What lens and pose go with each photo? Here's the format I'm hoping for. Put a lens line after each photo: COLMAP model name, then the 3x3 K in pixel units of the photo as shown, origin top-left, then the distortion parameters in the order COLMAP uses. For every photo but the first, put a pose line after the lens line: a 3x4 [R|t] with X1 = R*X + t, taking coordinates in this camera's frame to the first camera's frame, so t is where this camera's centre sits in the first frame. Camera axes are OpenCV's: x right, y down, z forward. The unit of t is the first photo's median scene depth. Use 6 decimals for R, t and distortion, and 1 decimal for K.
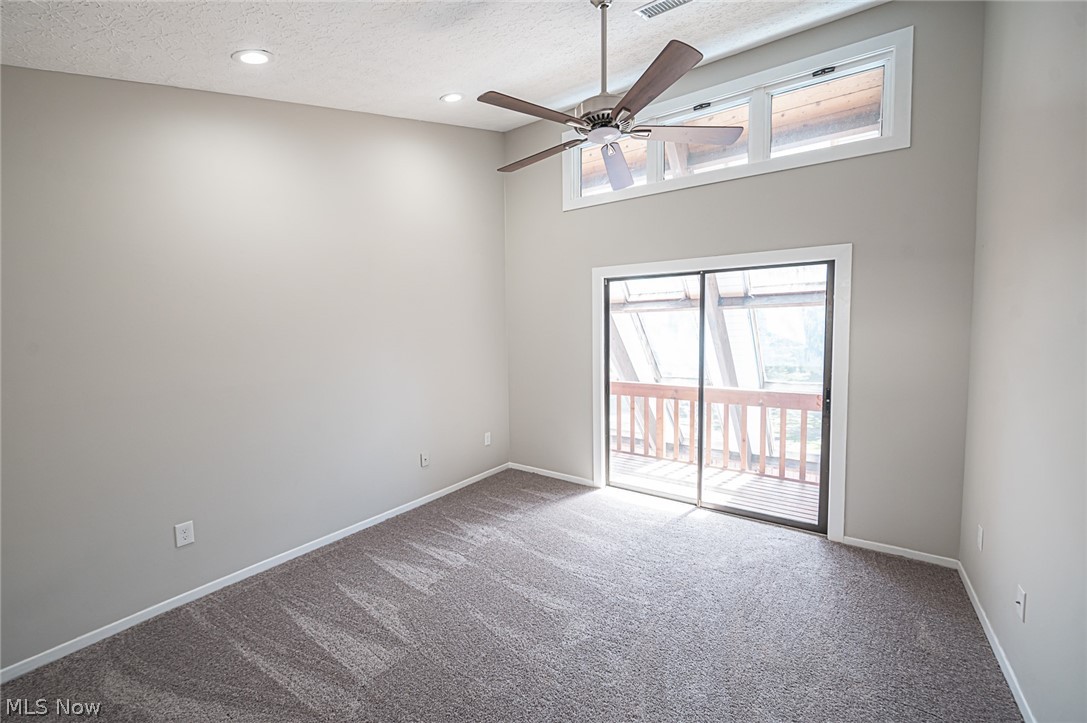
lens RADIAL K [[418.9, 0, 554.3], [0, 418.9, 355.6], [0, 0, 1]] dist [-0.019084, 0.000304]
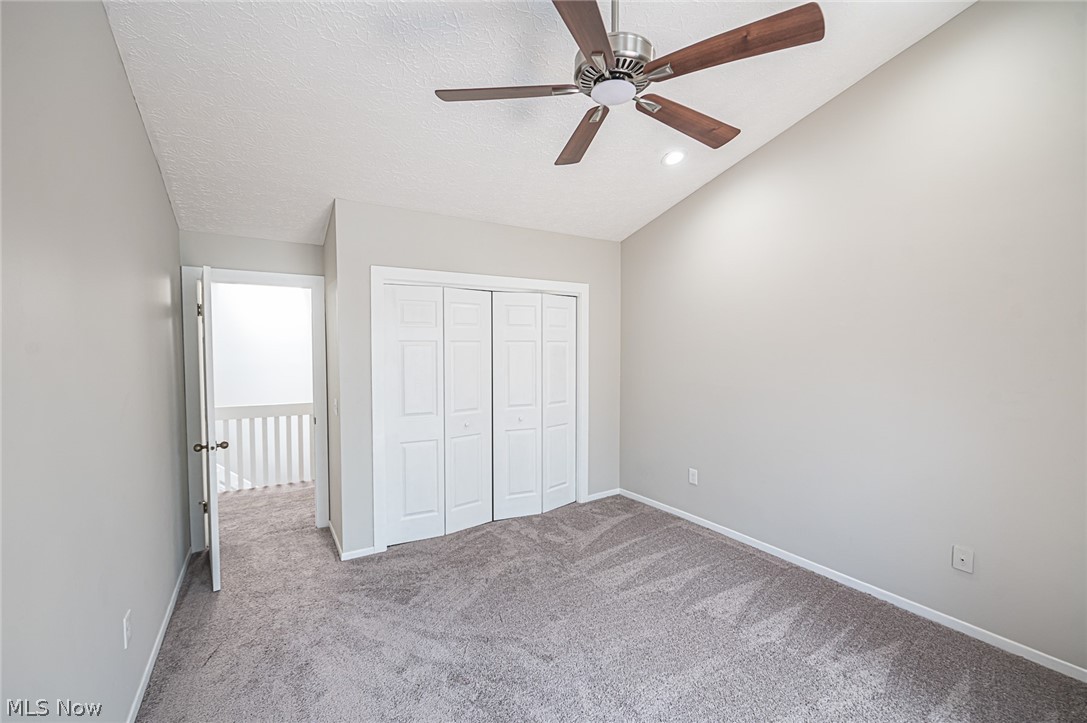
lens RADIAL K [[436.3, 0, 545.6], [0, 436.3, 360.2], [0, 0, 1]] dist [-0.006923, 0.000099]
pose [[-0.392698, 0.044128, -0.918608, 0.735040], [-0.051705, 0.996209, 0.069959, -0.084649], [0.918213, 0.074970, -0.388928, 0.976994]]
